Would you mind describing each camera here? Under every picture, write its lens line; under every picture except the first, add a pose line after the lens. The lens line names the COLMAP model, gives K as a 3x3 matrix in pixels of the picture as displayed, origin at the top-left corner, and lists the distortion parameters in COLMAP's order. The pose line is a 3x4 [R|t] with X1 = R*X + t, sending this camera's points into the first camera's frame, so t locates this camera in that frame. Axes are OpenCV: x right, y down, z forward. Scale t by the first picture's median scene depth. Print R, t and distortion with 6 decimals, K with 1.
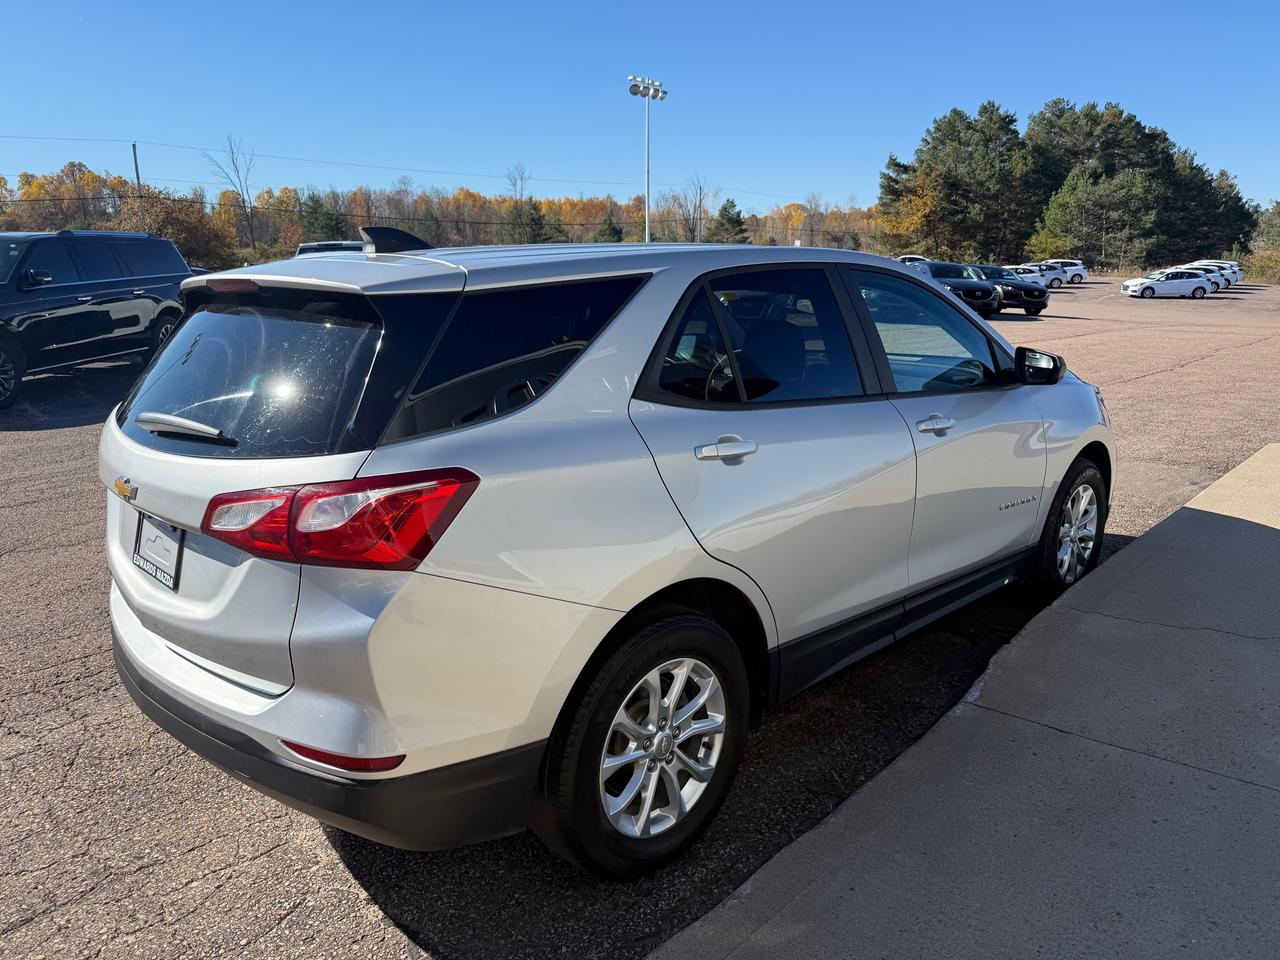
lens RADIAL K [[893.8, 0, 656.1], [0, 893.8, 488.3], [0, 0, 1]] dist [0.046133, -0.066500]
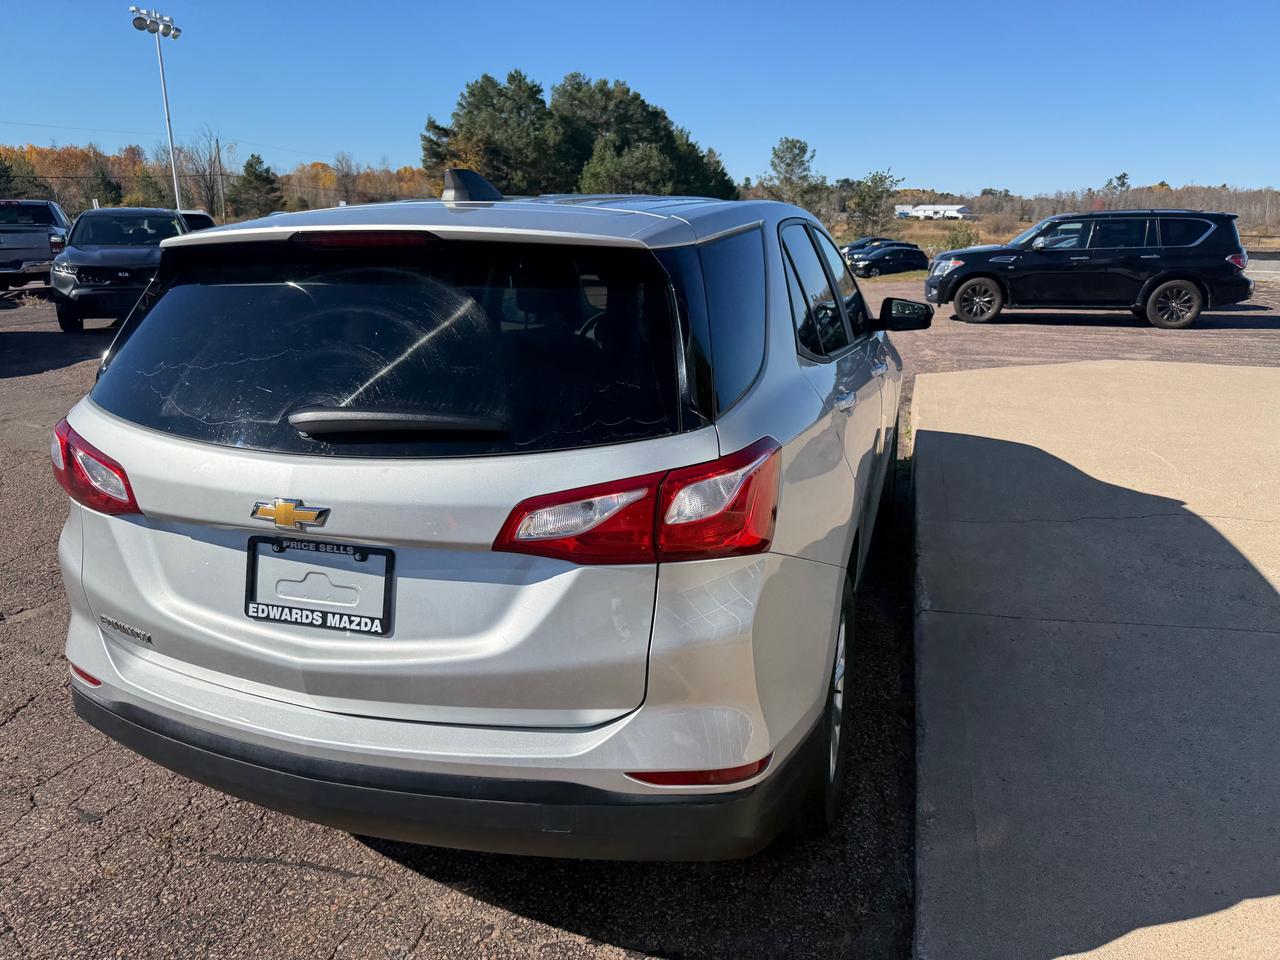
lens RADIAL K [[893.8, 0, 655.6], [0, 893.8, 488.8], [0, 0, 1]] dist [0.046133, -0.066500]
pose [[0.887150, -0.124723, 0.444308, -0.019230], [0.108134, 0.992163, 0.062603, -0.001002], [-0.448634, -0.007494, 0.893684, 0.006028]]
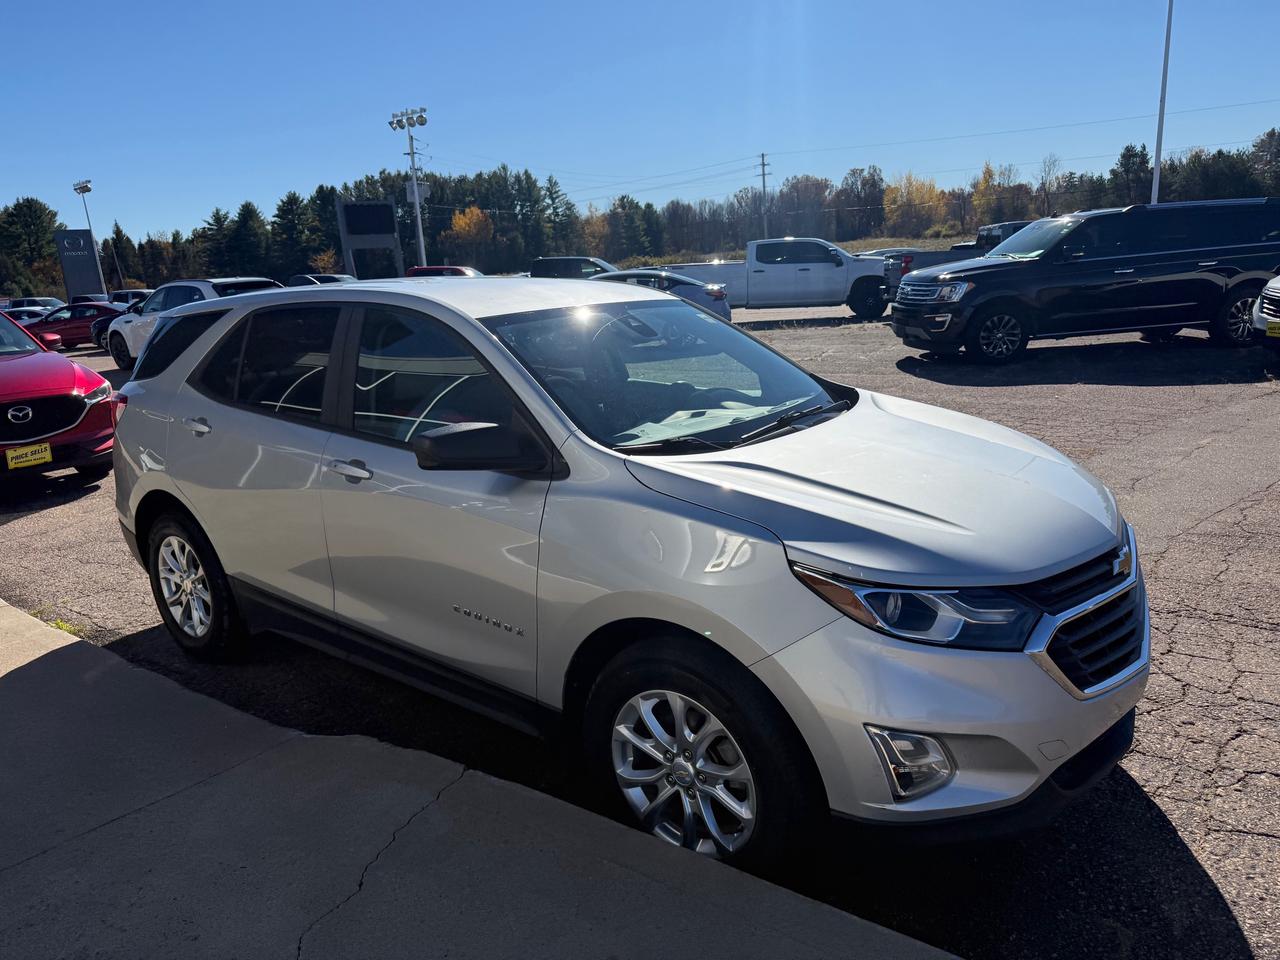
lens RADIAL K [[893.8, 0, 645.9], [0, 893.8, 481.2], [0, 0, 1]] dist [0.046133, -0.066500]
pose [[0.130760, 0.236306, -0.962840, 0.069017], [-0.190242, 0.959111, 0.209555, -0.017235], [0.972990, 0.155772, 0.170368, 0.060906]]
